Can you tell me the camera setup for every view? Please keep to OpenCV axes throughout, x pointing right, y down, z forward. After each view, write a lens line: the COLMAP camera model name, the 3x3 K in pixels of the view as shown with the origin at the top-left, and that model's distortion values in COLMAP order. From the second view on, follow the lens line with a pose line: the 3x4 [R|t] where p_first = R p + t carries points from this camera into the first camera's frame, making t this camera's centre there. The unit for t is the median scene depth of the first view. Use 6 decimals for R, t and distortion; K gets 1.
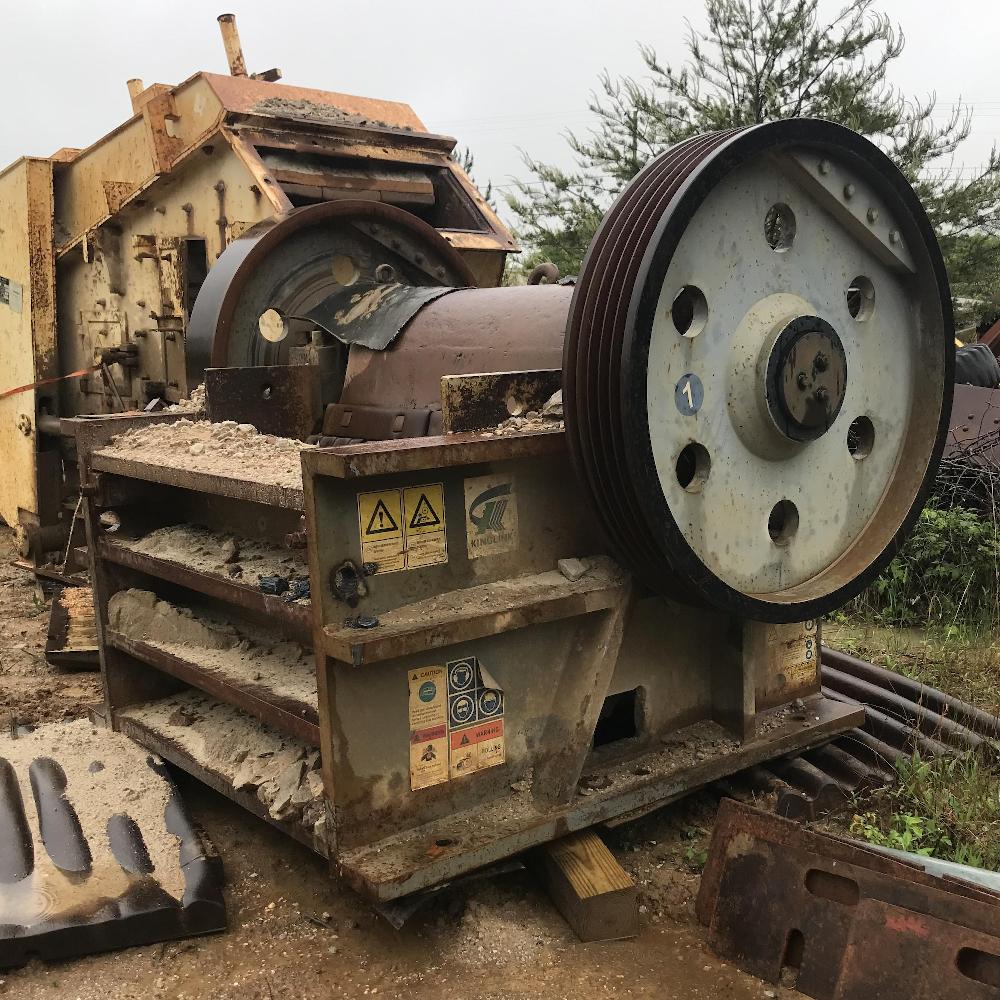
lens RADIAL K [[1223.4, 0, 500.0], [0, 1223.4, 500.0], [0, 0, 1]] dist [0.118176, -0.457927]
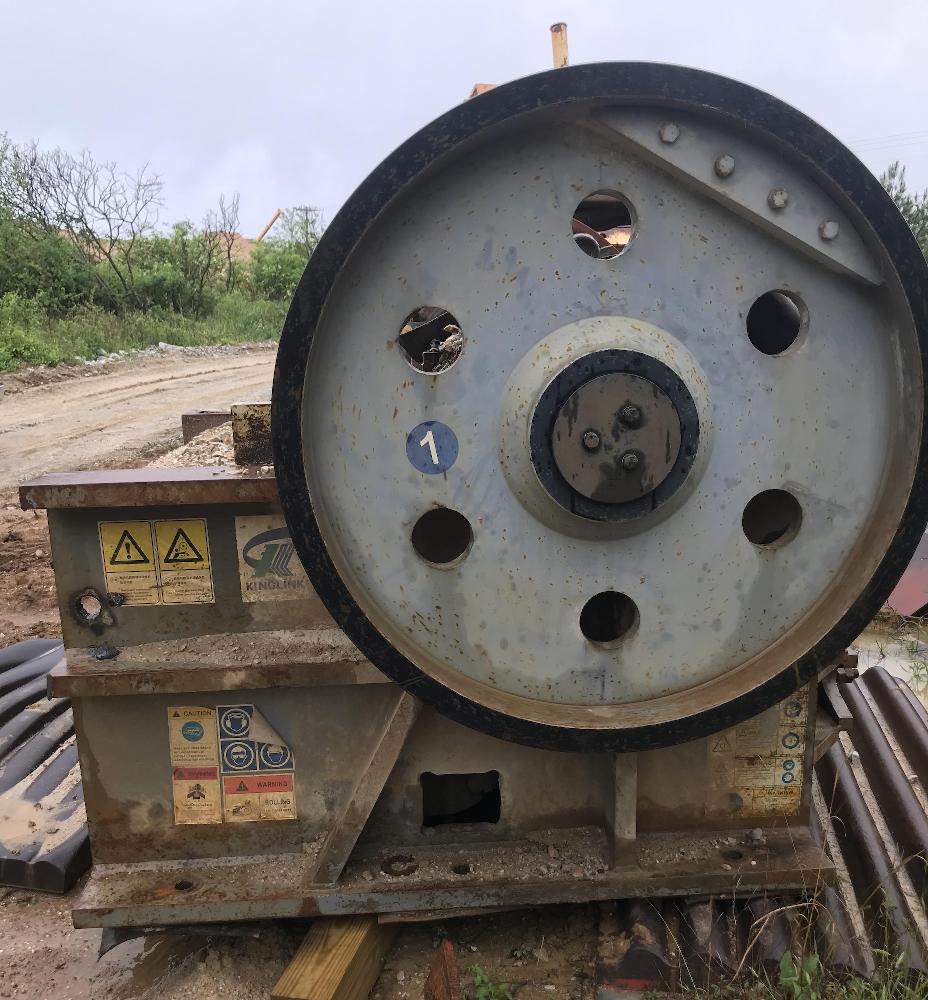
lens RADIAL K [[1006.9, 0, 464.8], [0, 1006.9, 544.0], [0, 0, 1]] dist [0.101894, -0.356289]
pose [[0.826937, 0.140872, -0.544362, 0.521959], [-0.087798, 0.988583, 0.122457, -0.103518], [0.555397, -0.053471, 0.829864, 0.460021]]
